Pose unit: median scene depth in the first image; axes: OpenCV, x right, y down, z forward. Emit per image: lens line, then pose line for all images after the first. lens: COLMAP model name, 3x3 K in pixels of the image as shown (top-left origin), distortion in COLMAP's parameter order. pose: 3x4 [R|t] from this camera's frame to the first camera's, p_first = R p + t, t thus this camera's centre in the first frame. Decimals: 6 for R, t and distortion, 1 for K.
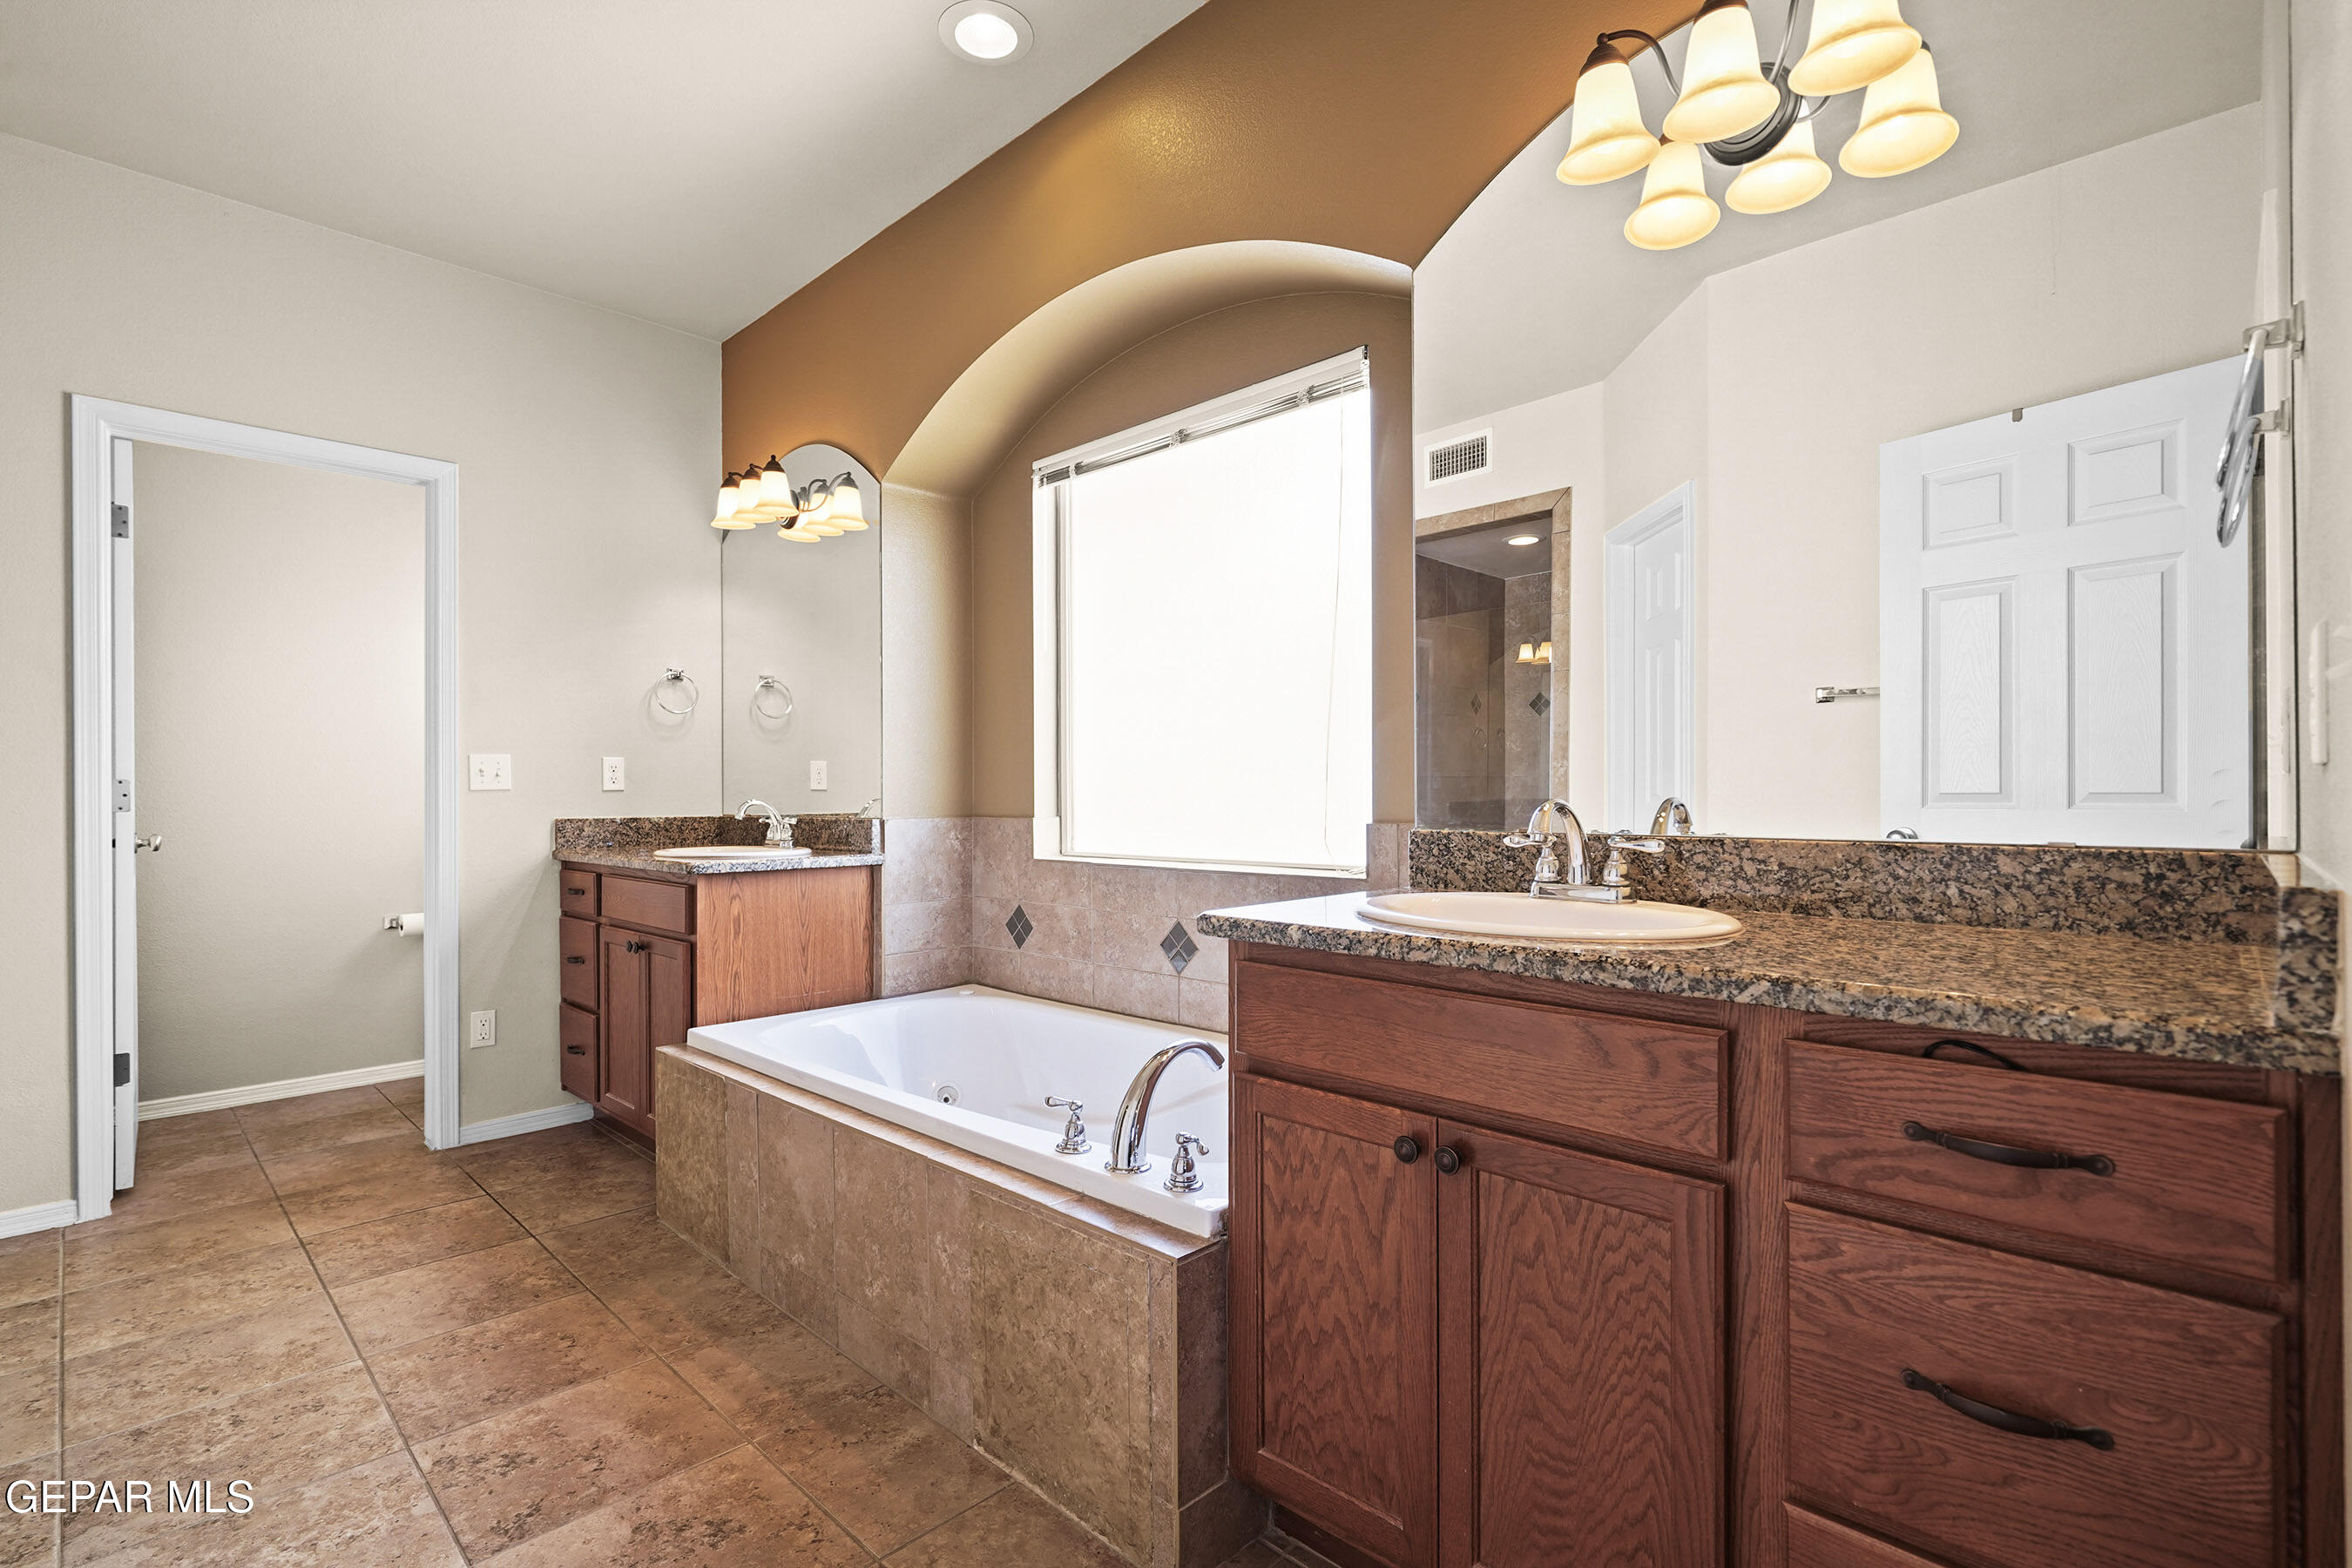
lens RADIAL K [[1079.7, 0, 1172.0], [0, 1079.7, 785.2], [0, 0, 1]] dist [-0.000243, 0.000468]
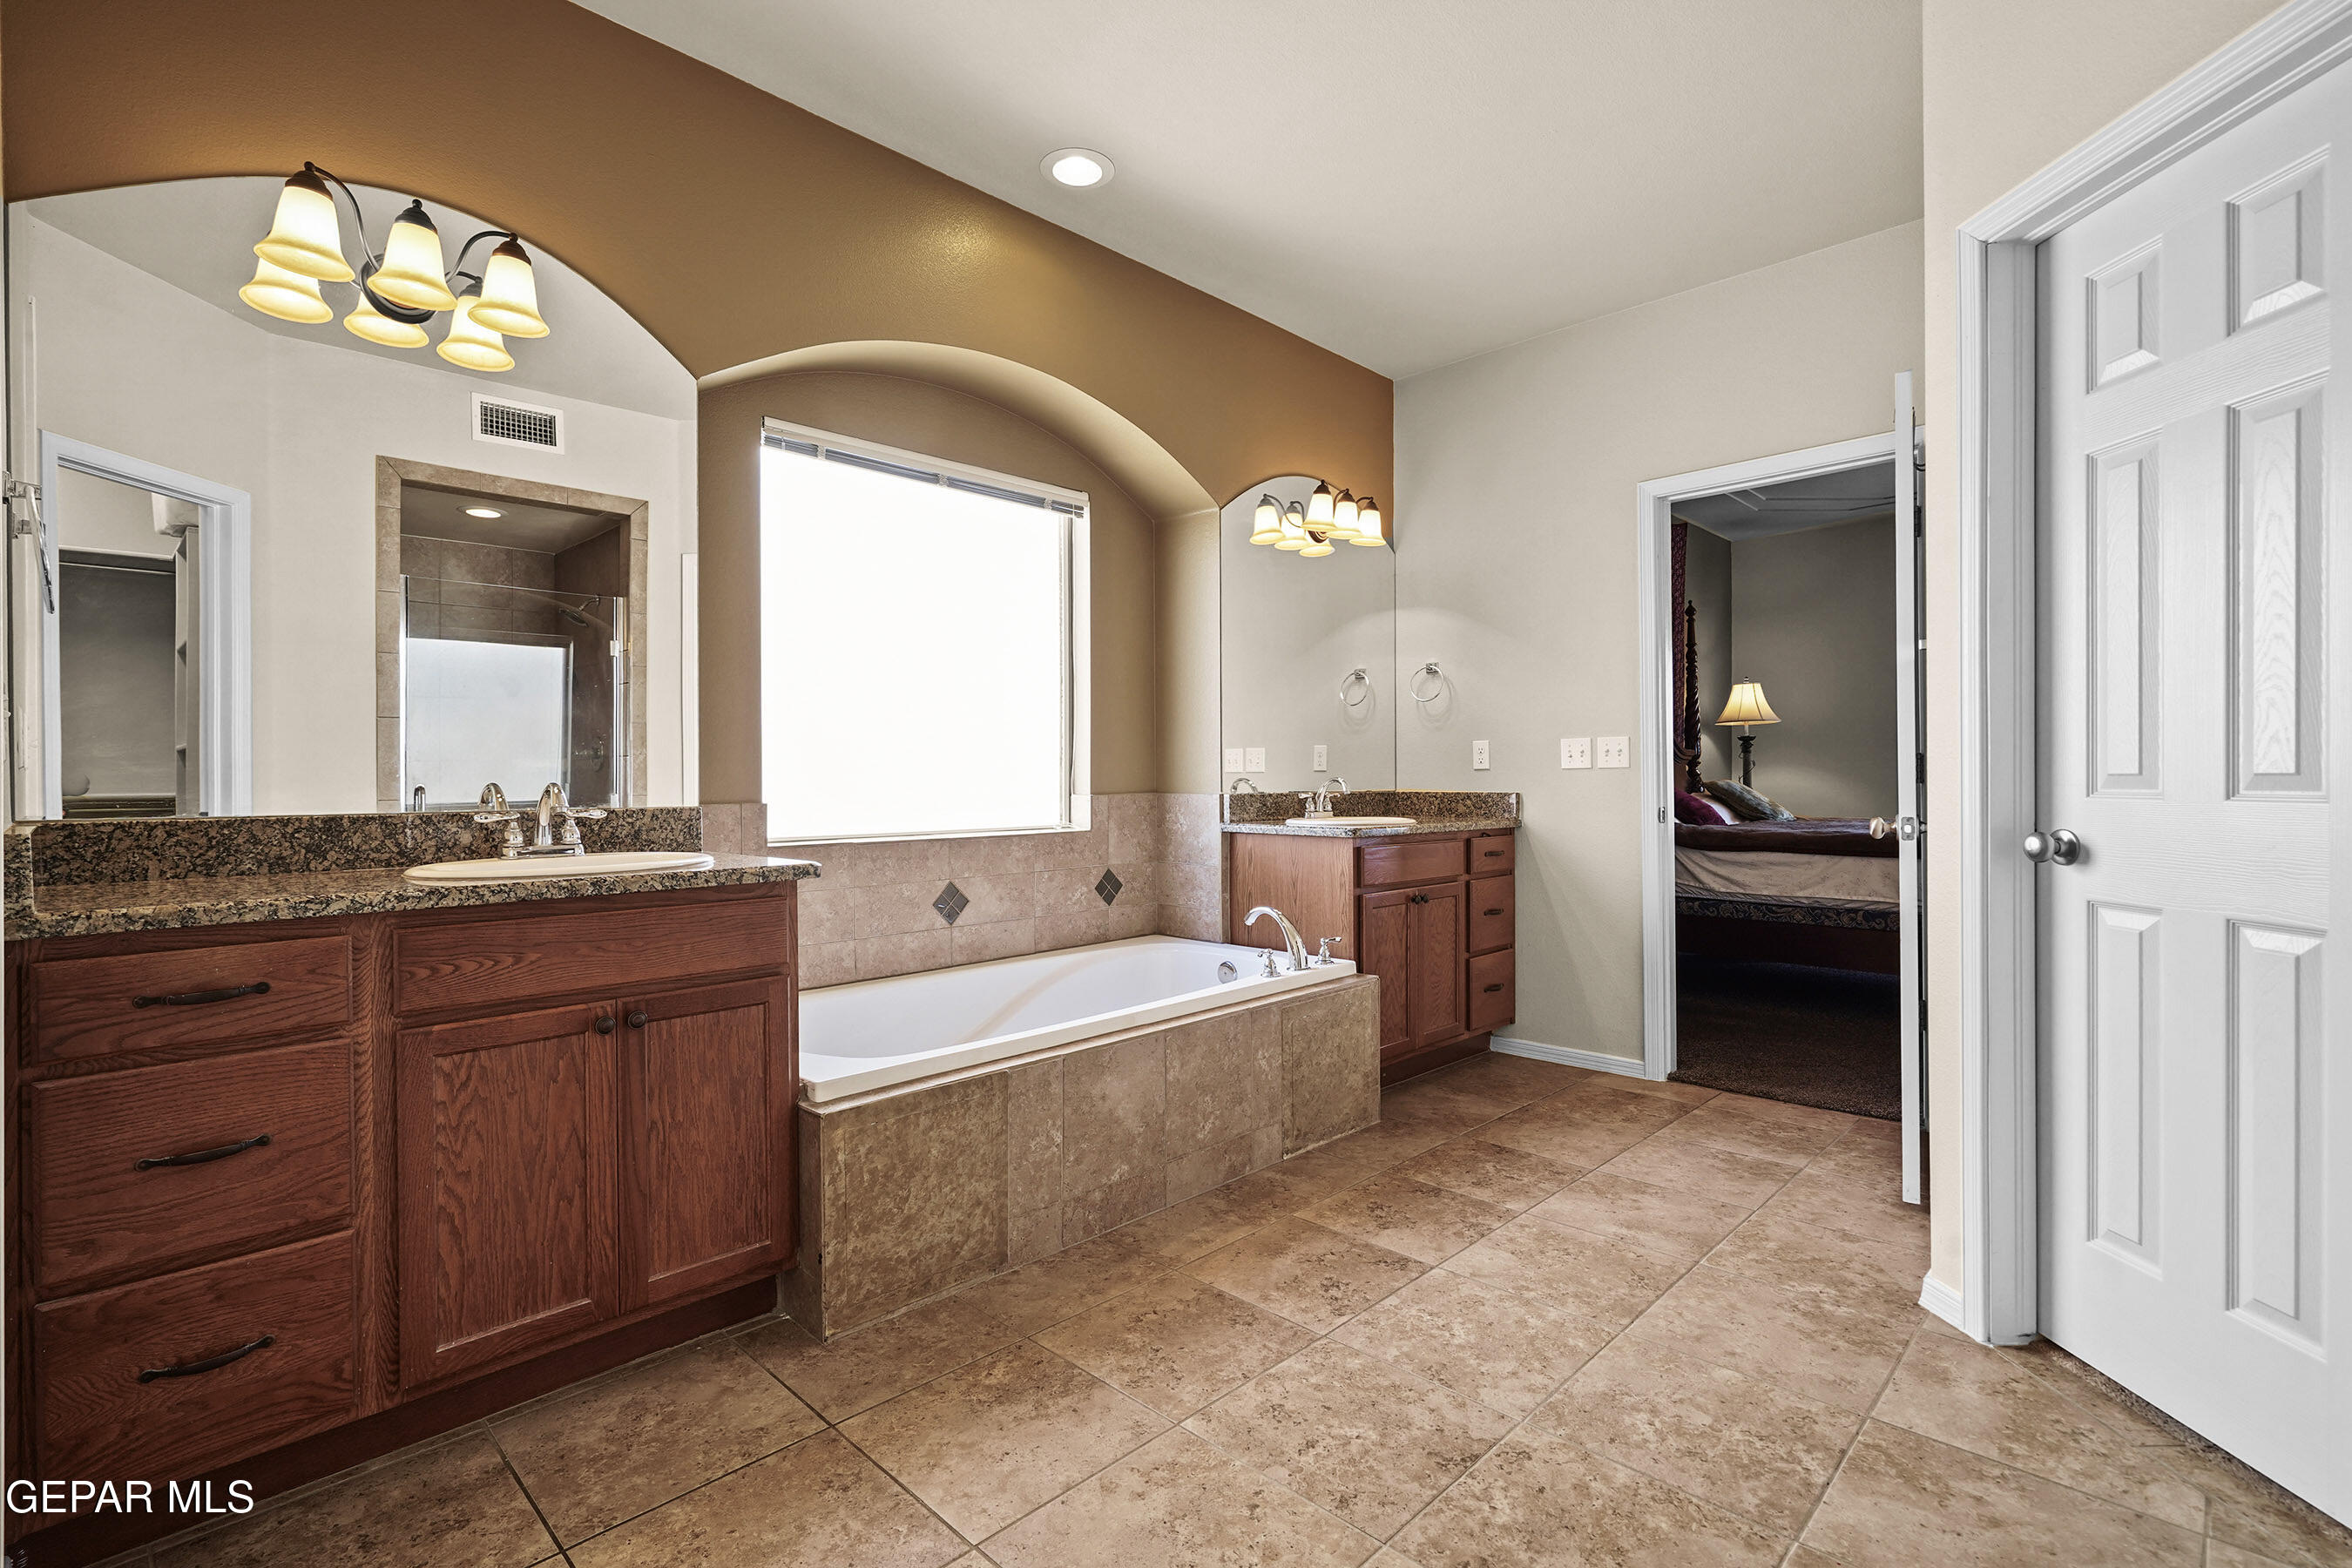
lens RADIAL K [[1079.7, 0, 1171.4], [0, 1079.7, 780.9], [0, 0, 1]] dist [-0.000243, 0.000468]
pose [[0.006189, 0.001331, 0.999980, -1.154318], [-0.004683, 0.999988, -0.001302, 0.013504], [-0.999970, -0.004675, 0.006195, 0.717699]]
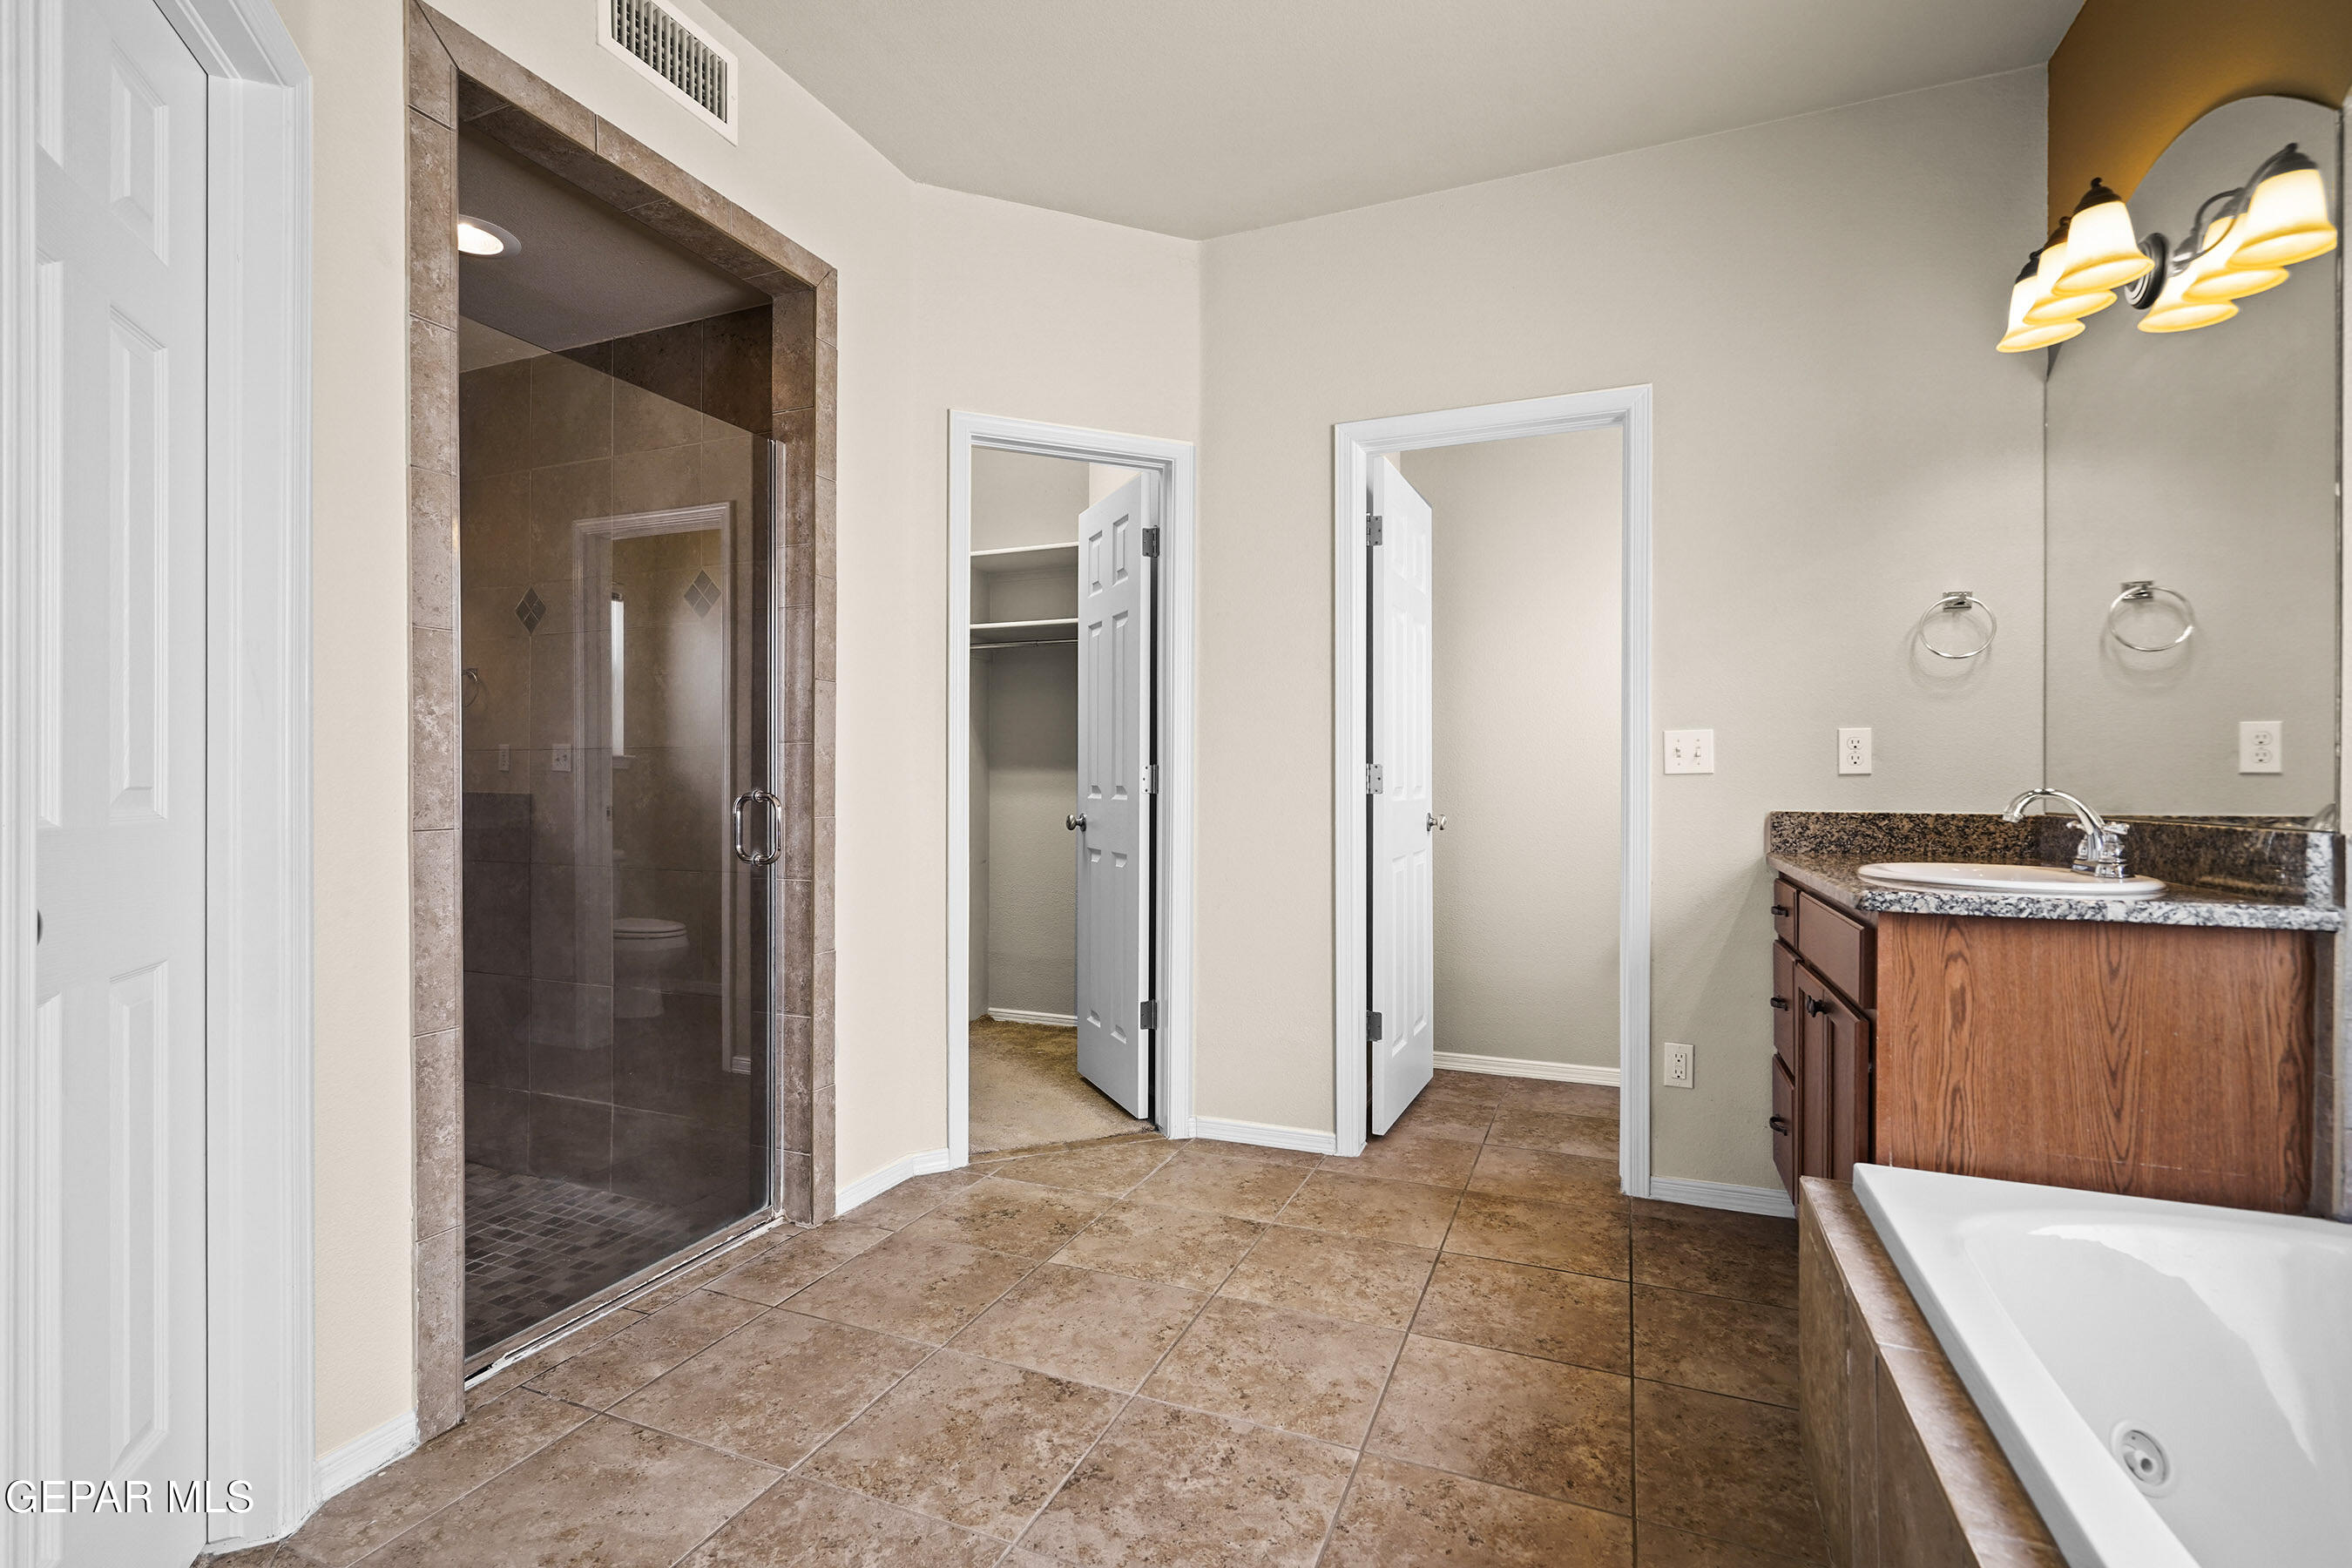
lens RADIAL K [[1079.7, 0, 1166.6], [0, 1079.7, 787.9], [0, 0, 1]] dist [-0.000243, 0.000468]
pose [[0.364455, 0.009513, -0.931172, -0.022105], [0.005419, 0.999909, 0.012336, 0.003723], [0.931205, -0.009542, 0.364371, 0.400466]]
